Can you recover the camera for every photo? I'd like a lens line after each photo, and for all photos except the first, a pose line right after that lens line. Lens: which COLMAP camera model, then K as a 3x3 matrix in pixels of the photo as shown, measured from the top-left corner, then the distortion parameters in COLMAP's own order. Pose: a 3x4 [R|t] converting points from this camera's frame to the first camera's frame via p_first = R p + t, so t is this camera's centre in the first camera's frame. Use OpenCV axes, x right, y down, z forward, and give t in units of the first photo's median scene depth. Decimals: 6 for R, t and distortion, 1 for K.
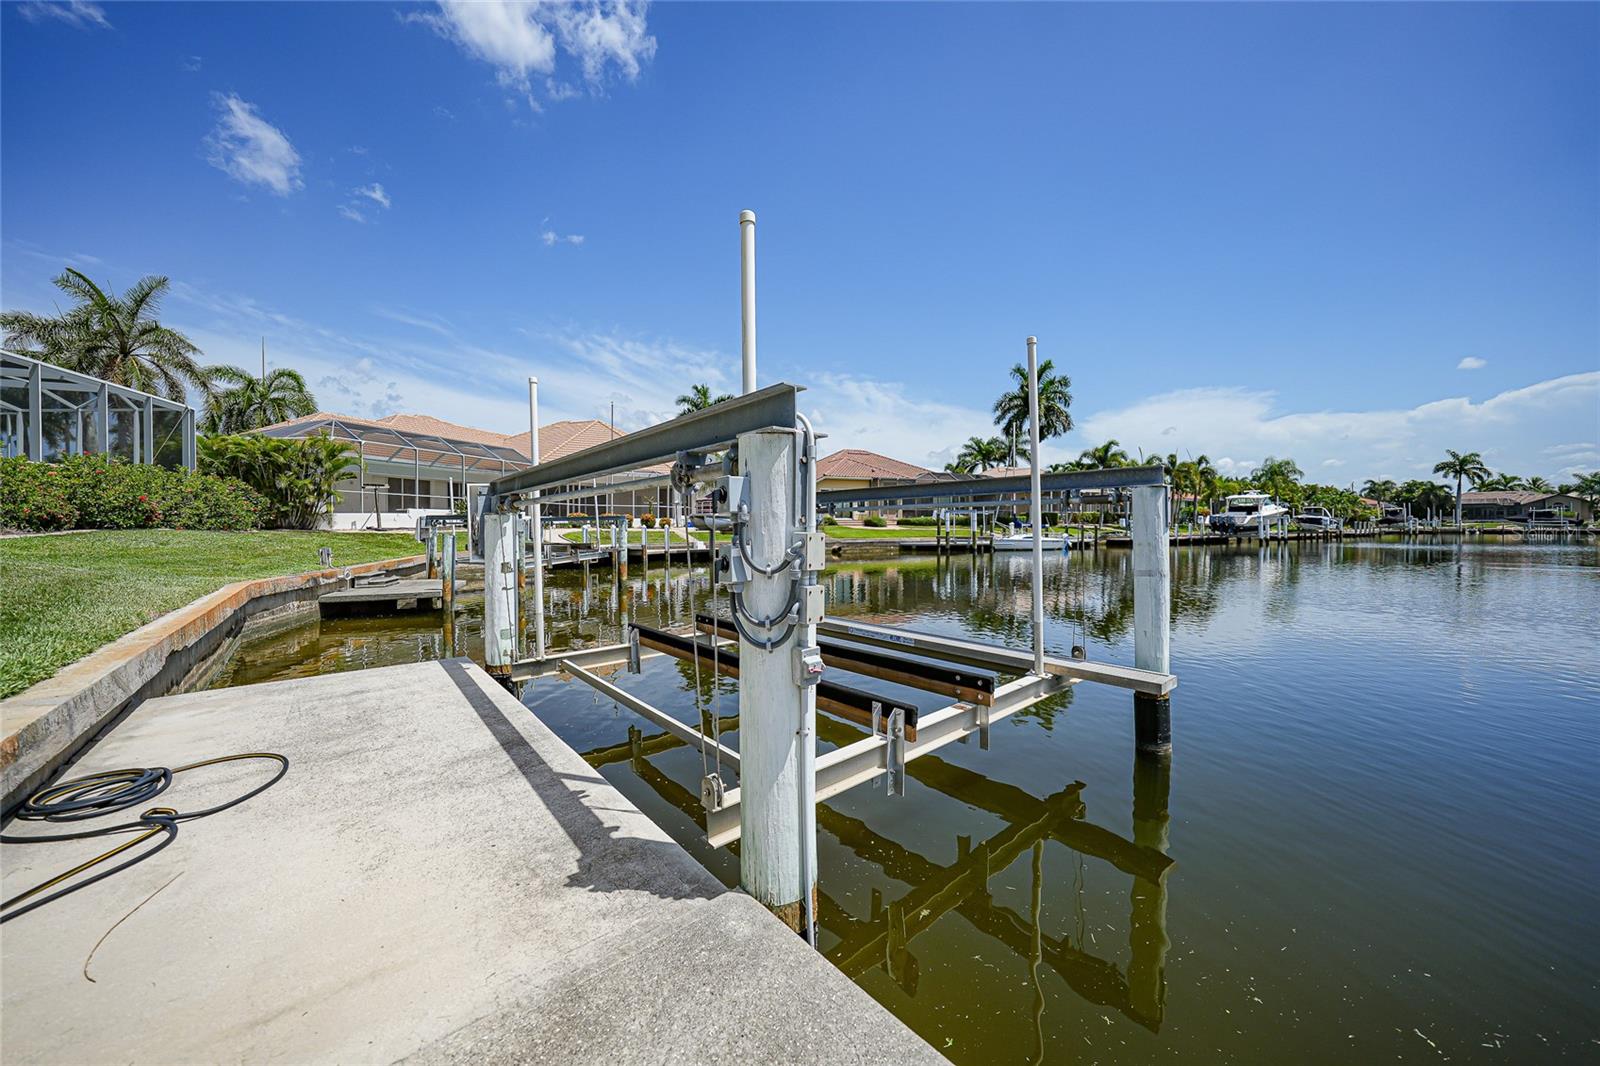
lens RADIAL K [[551.0, 0, 787.2], [0, 551.0, 537.9], [0, 0, 1]] dist [-0.003136, -0.000215]
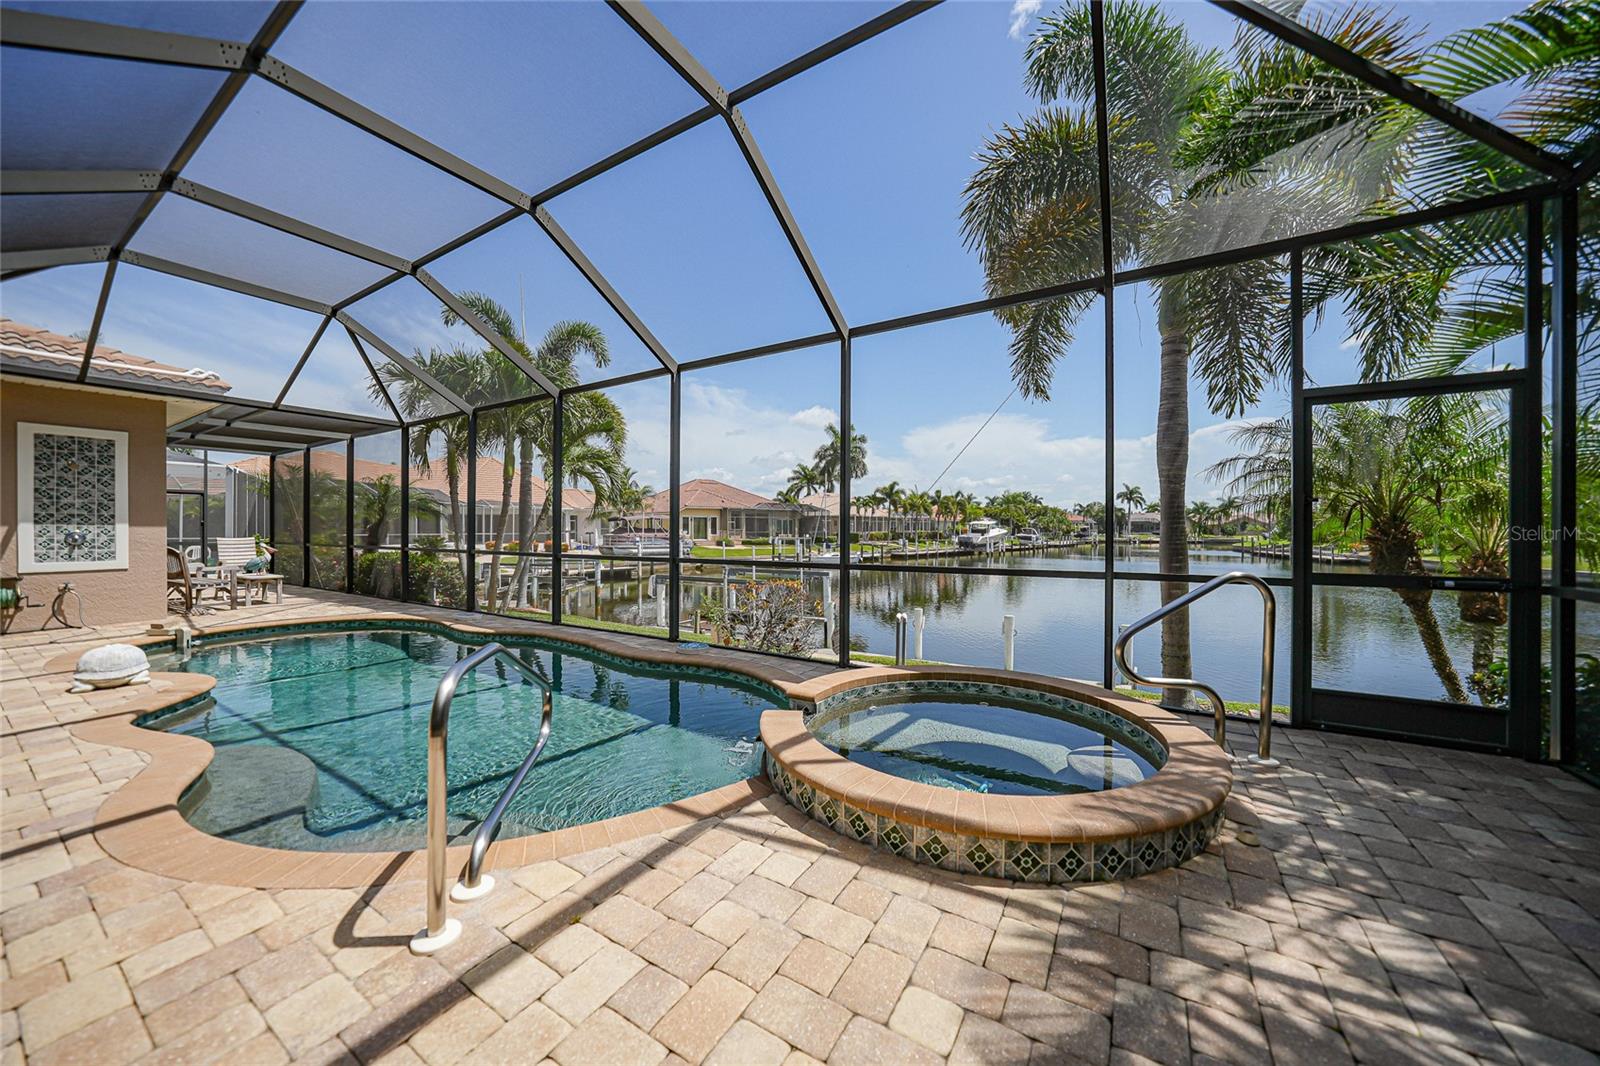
lens RADIAL K [[551.0, 0, 795.8], [0, 551.0, 530.2], [0, 0, 1]] dist [-0.003136, -0.000215]
pose [[0.955018, 0.010125, 0.296374, -0.054875], [-0.007047, 0.999910, -0.011453, -0.037132], [-0.296463, 0.008849, 0.955003, -0.239209]]
